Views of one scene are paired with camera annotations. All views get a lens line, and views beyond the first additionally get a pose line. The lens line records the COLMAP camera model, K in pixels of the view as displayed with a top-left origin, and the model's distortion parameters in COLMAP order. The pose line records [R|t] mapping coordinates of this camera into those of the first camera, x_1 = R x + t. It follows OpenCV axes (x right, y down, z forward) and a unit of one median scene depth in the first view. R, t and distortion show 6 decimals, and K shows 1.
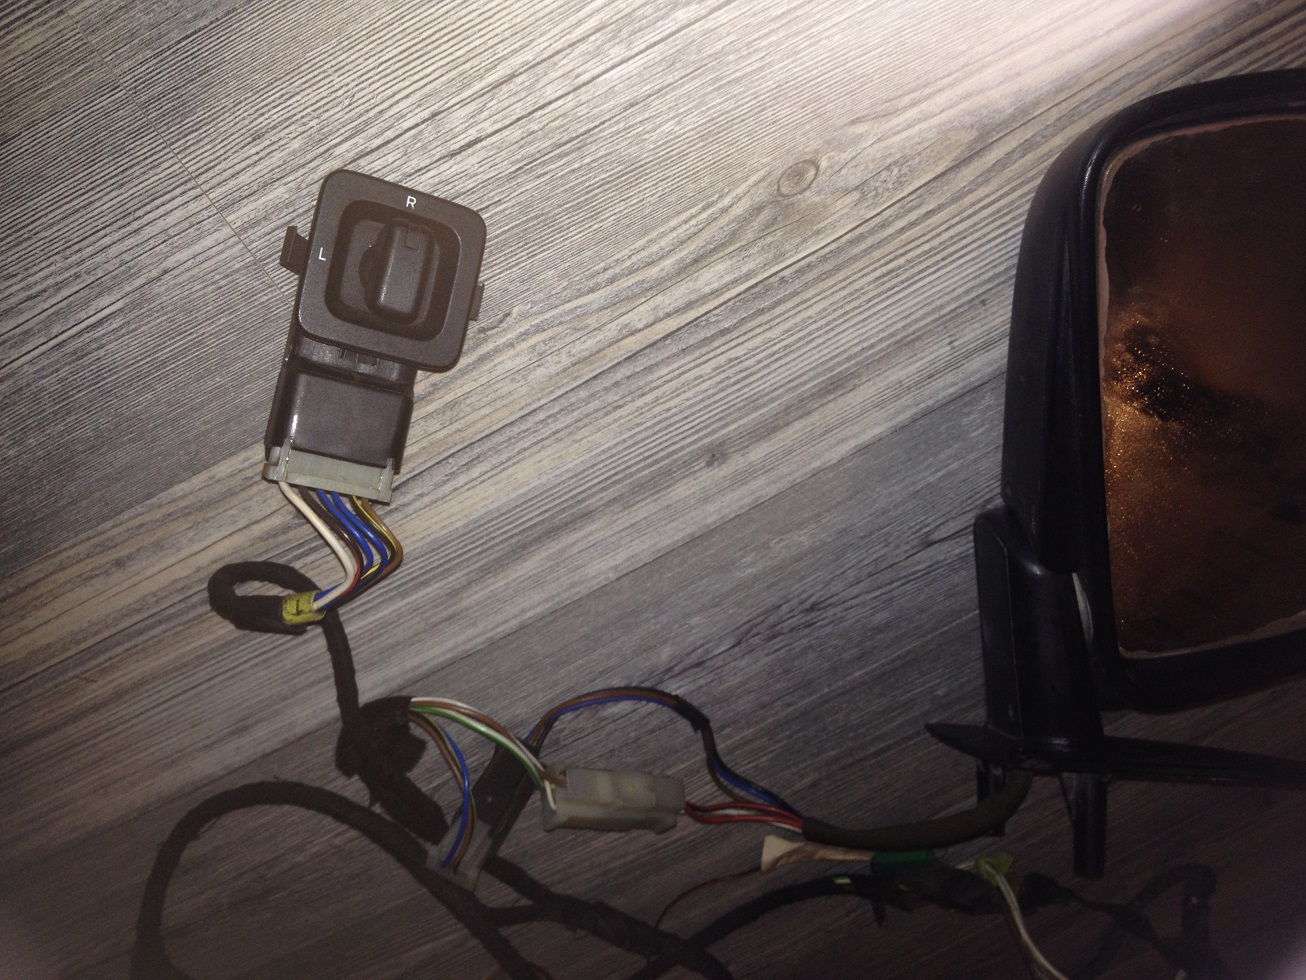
lens RADIAL K [[1224.2, 0, 653.0], [0, 1224.2, 490.0], [0, 0, 1]] dist [0.170092, -0.380139]
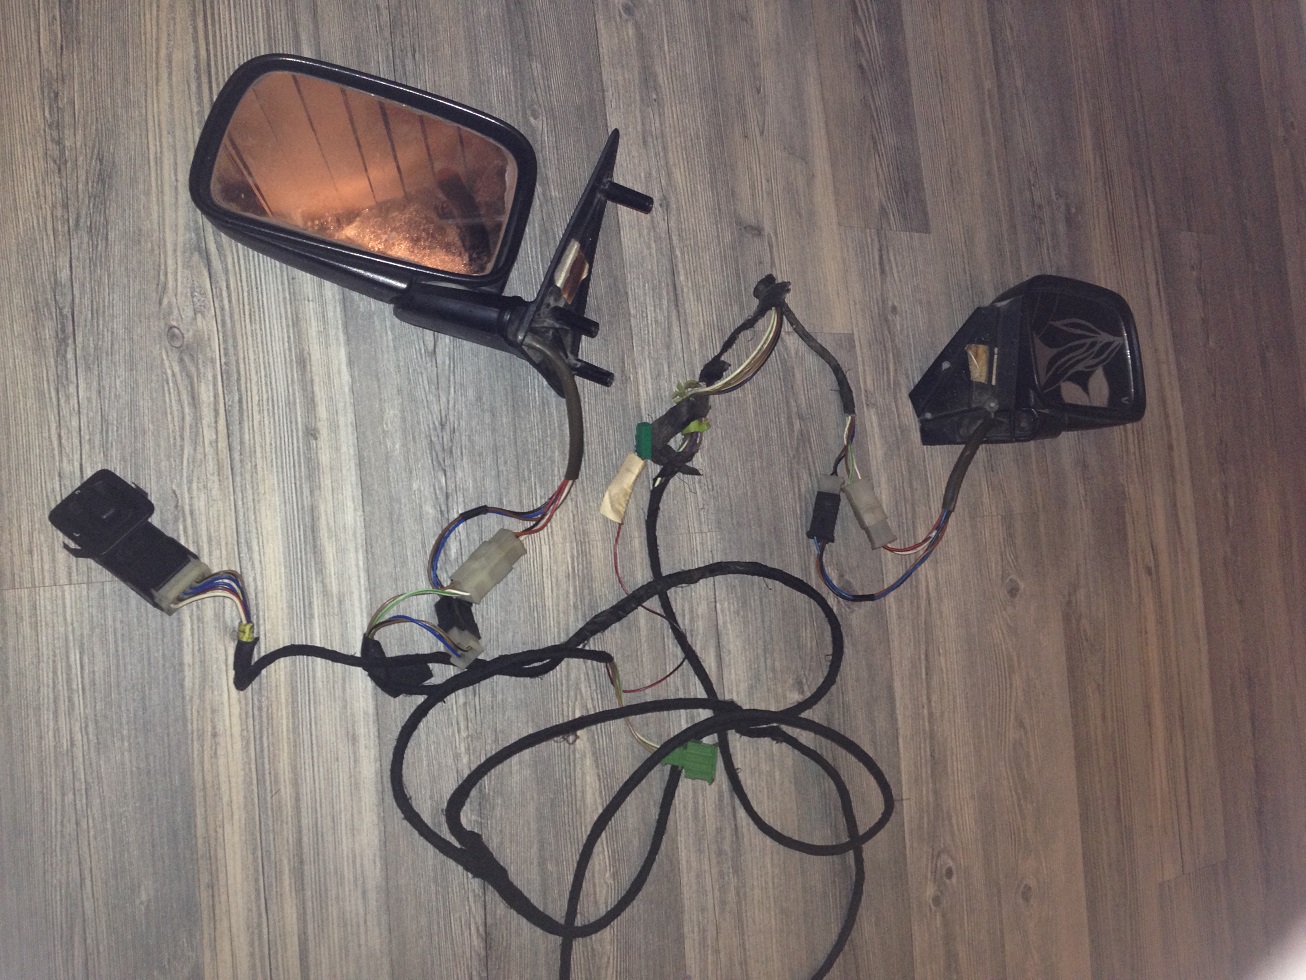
lens RADIAL K [[1224.2, 0, 653.0], [0, 1224.2, 490.0], [0, 0, 1]] dist [0.170092, -0.380139]
pose [[0.381715, -0.920020, 0.088641, 0.002473], [0.914449, 0.361964, -0.181011, 0.901046], [0.134448, 0.150153, 0.979478, -0.848163]]
